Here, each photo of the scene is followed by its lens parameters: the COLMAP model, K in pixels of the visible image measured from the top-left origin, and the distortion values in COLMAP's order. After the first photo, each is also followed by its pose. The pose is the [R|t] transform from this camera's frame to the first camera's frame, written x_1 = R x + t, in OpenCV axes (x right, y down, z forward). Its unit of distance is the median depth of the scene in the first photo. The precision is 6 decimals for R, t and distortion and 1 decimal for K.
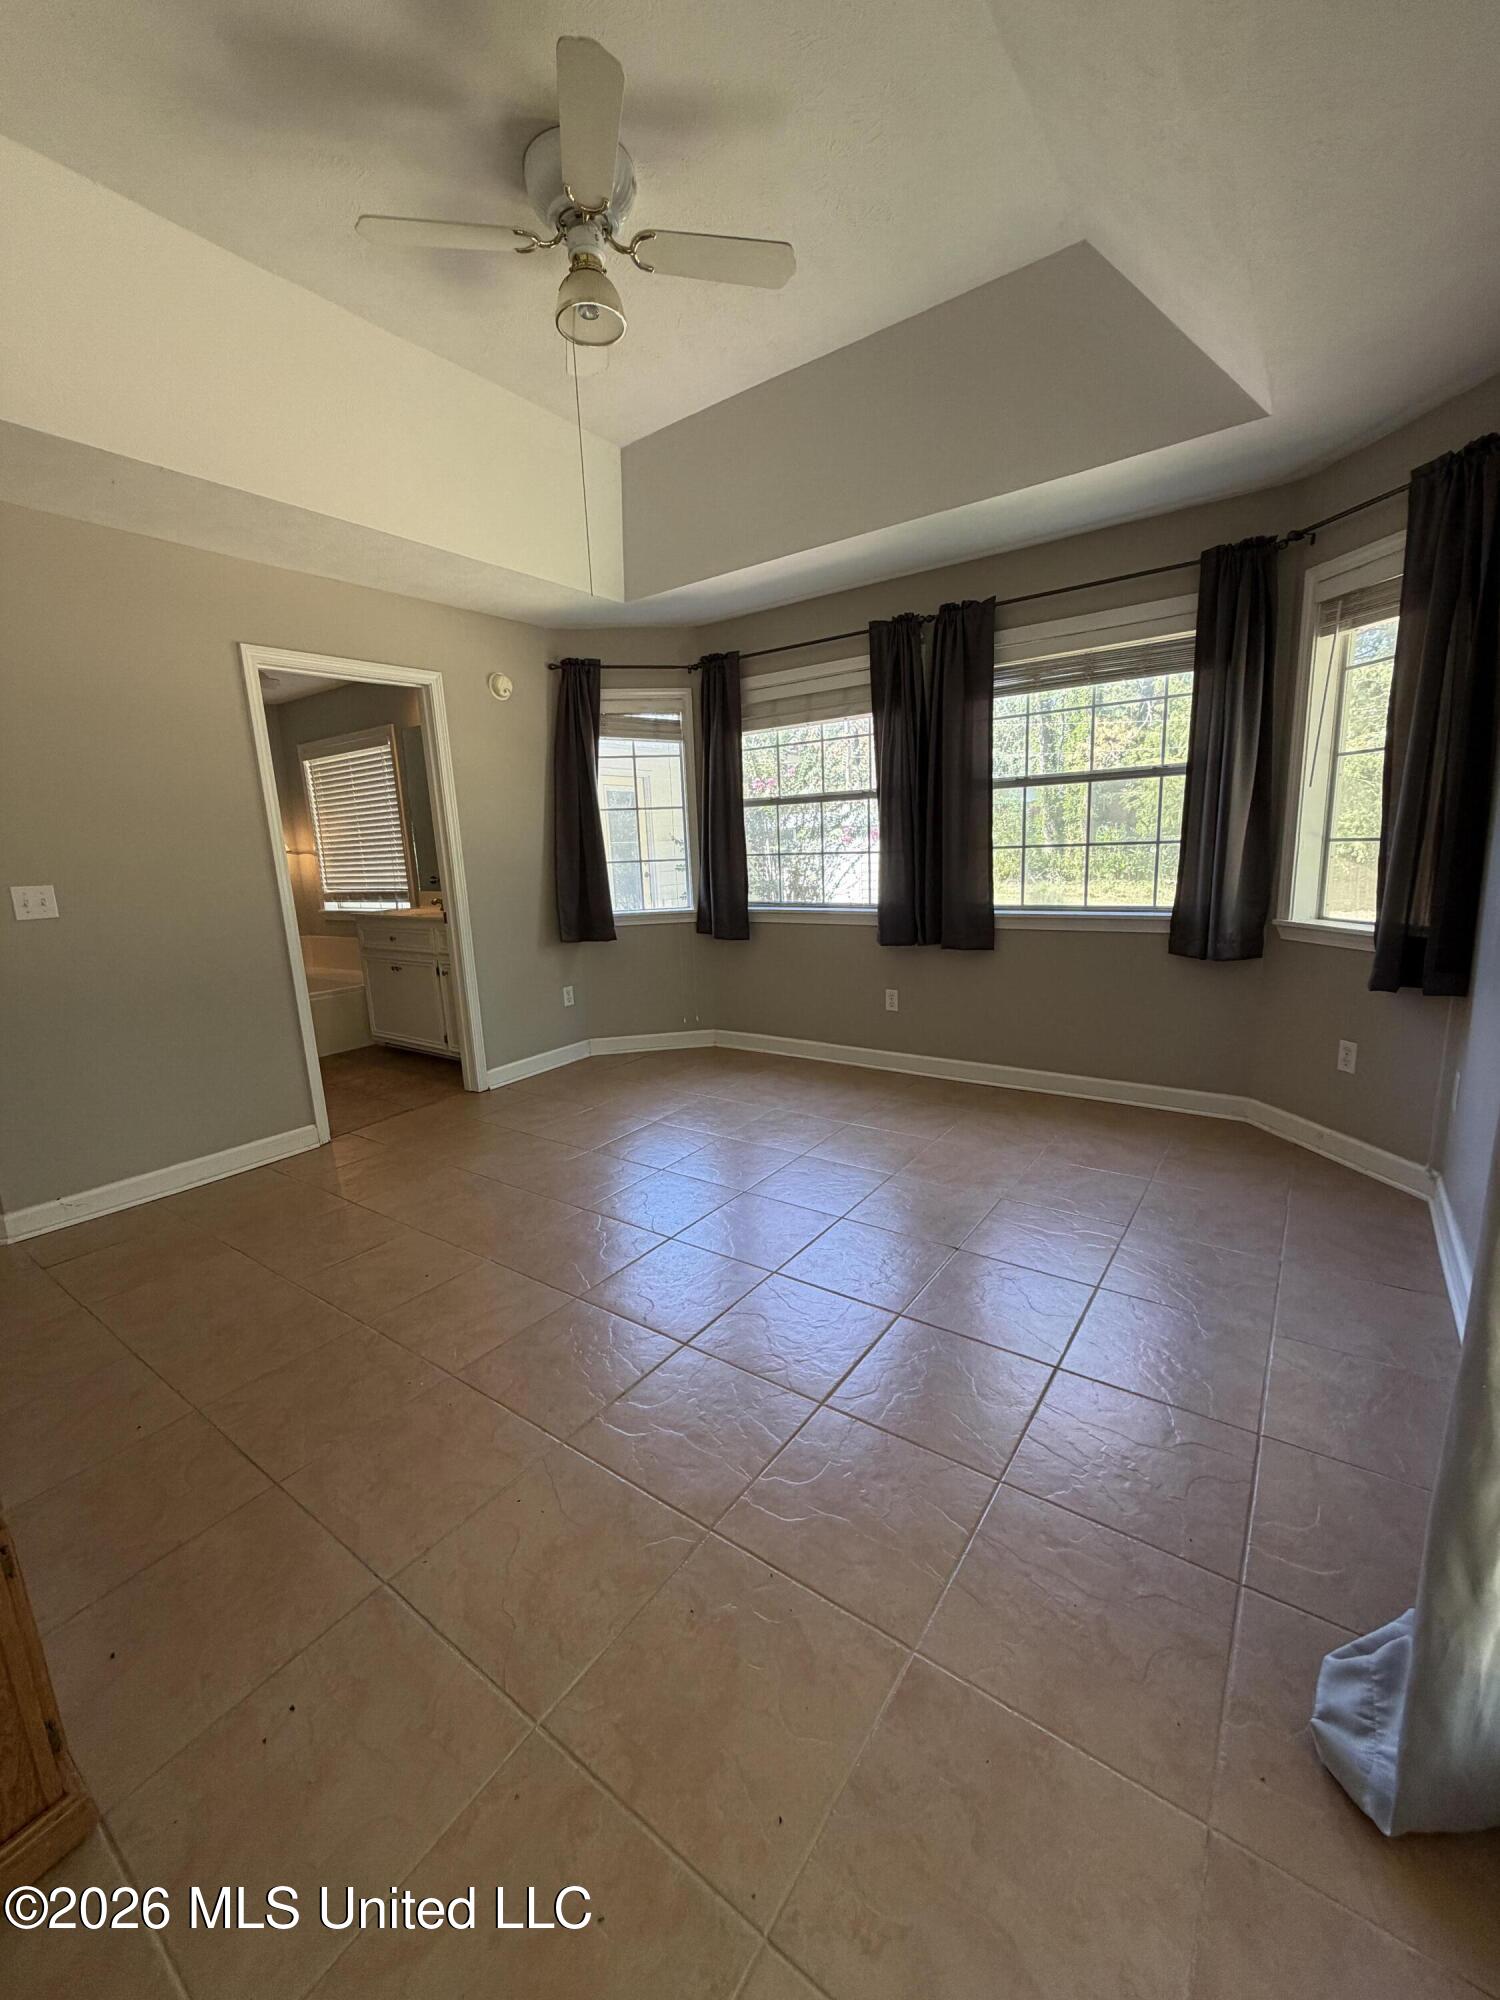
lens RADIAL K [[796.9, 0, 751.8], [0, 796.9, 1006.6], [0, 0, 1]] dist [-0.002430, -0.000045]
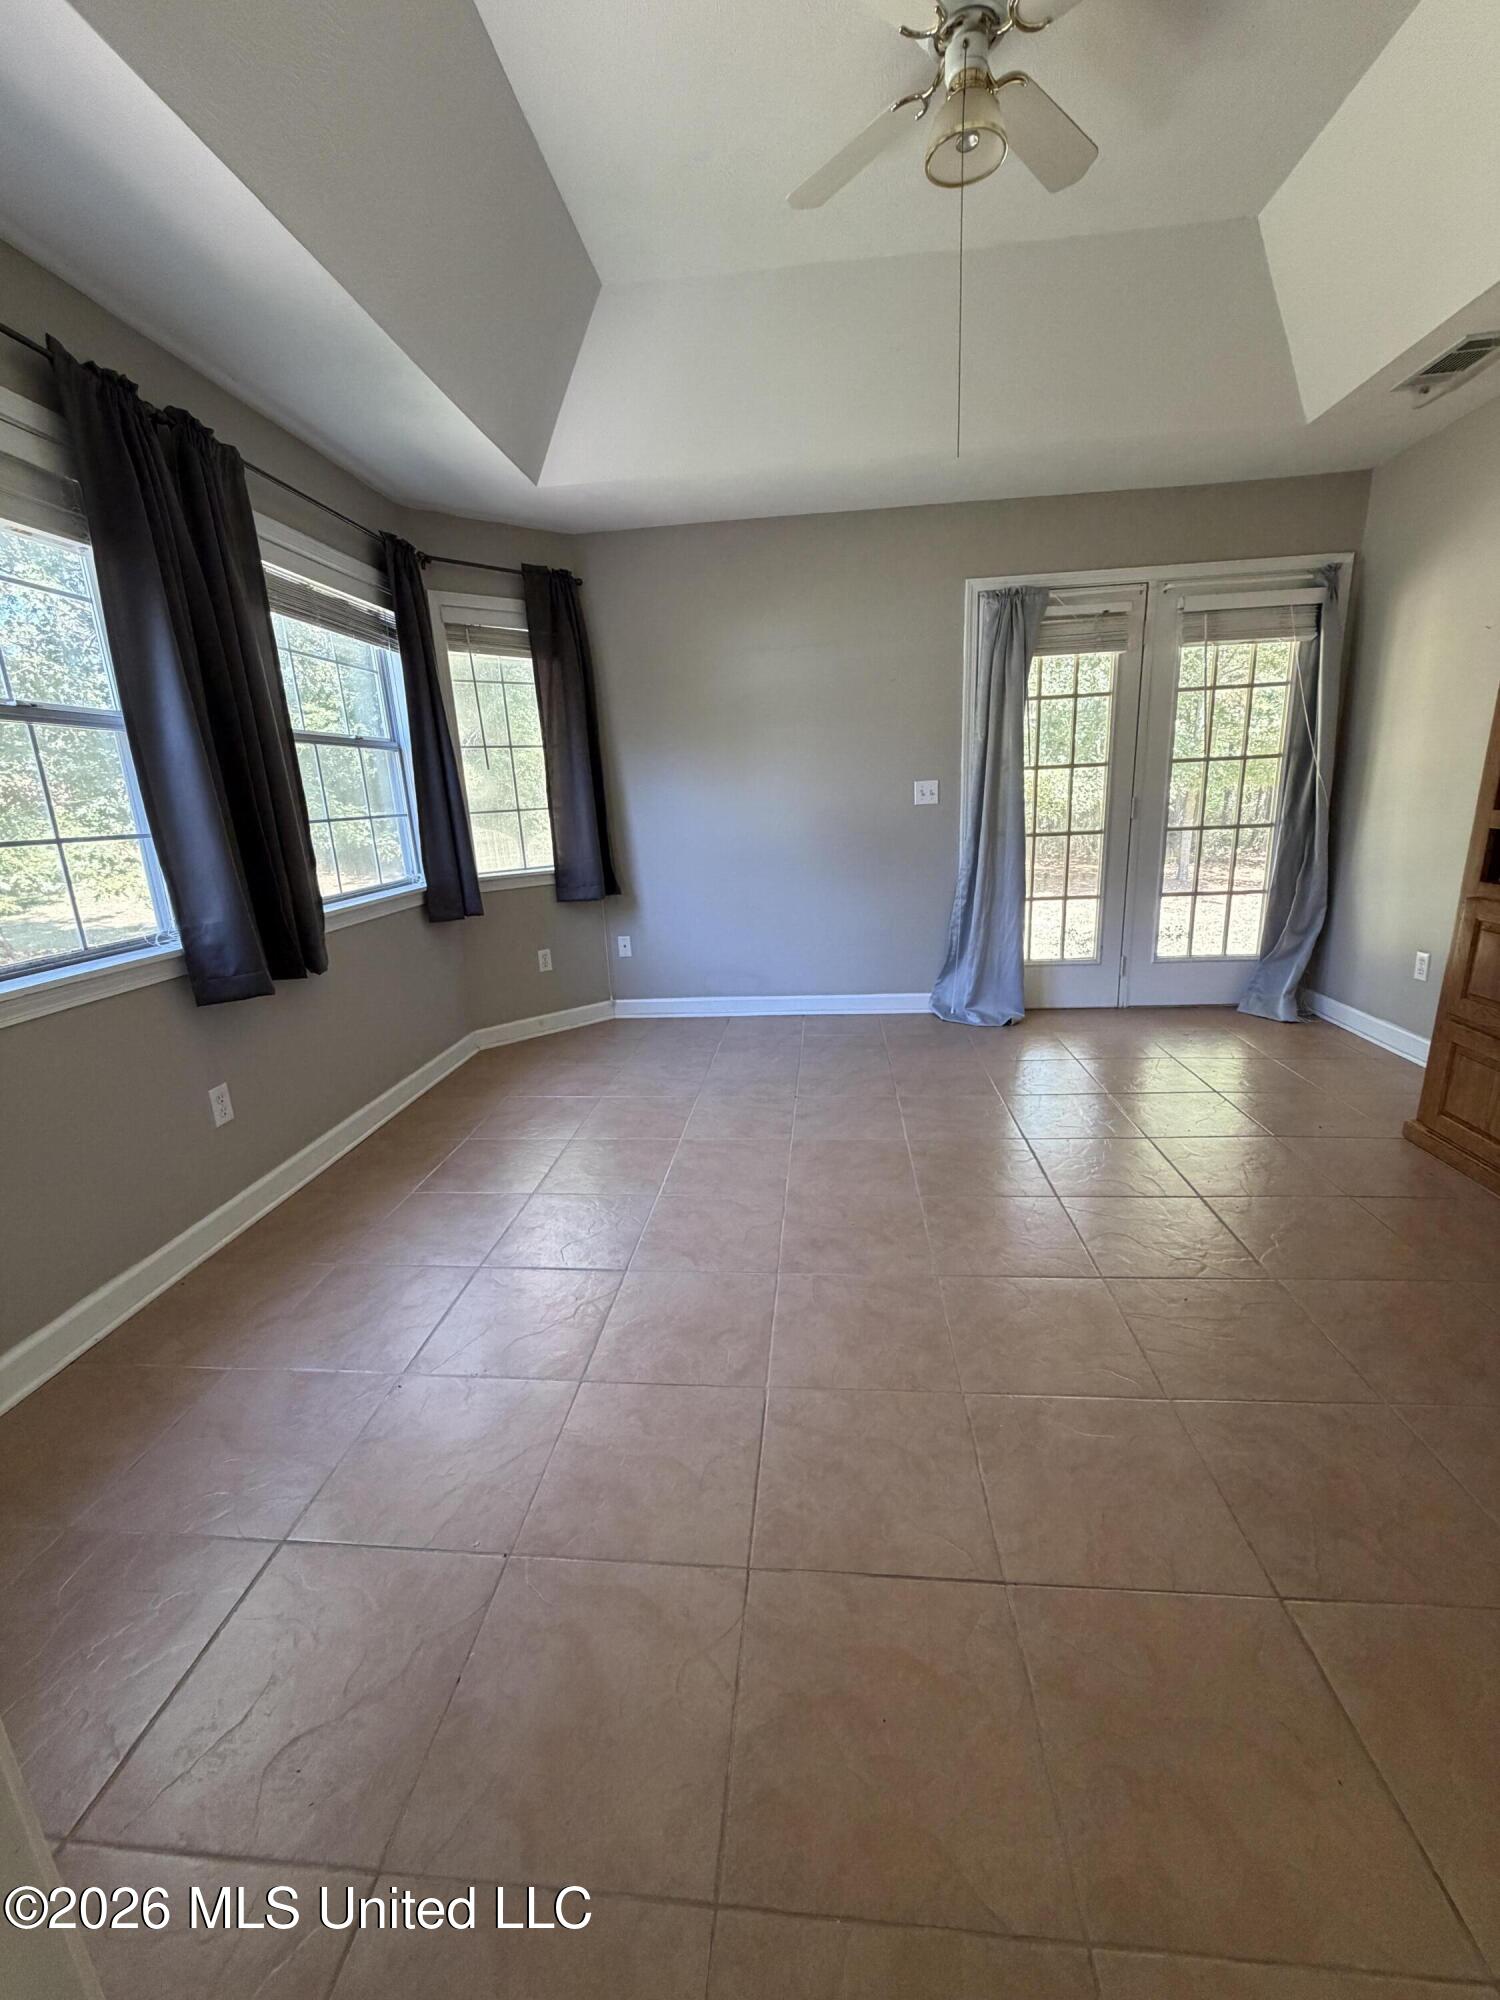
lens RADIAL K [[796.9, 0, 750.6], [0, 796.9, 997.4], [0, 0, 1]] dist [-0.002430, -0.000045]
pose [[-0.504752, -0.173530, 0.845644, -0.545953], [0.212384, 0.924517, 0.316483, -0.203614], [-0.836731, 0.339347, -0.429797, 1.058784]]
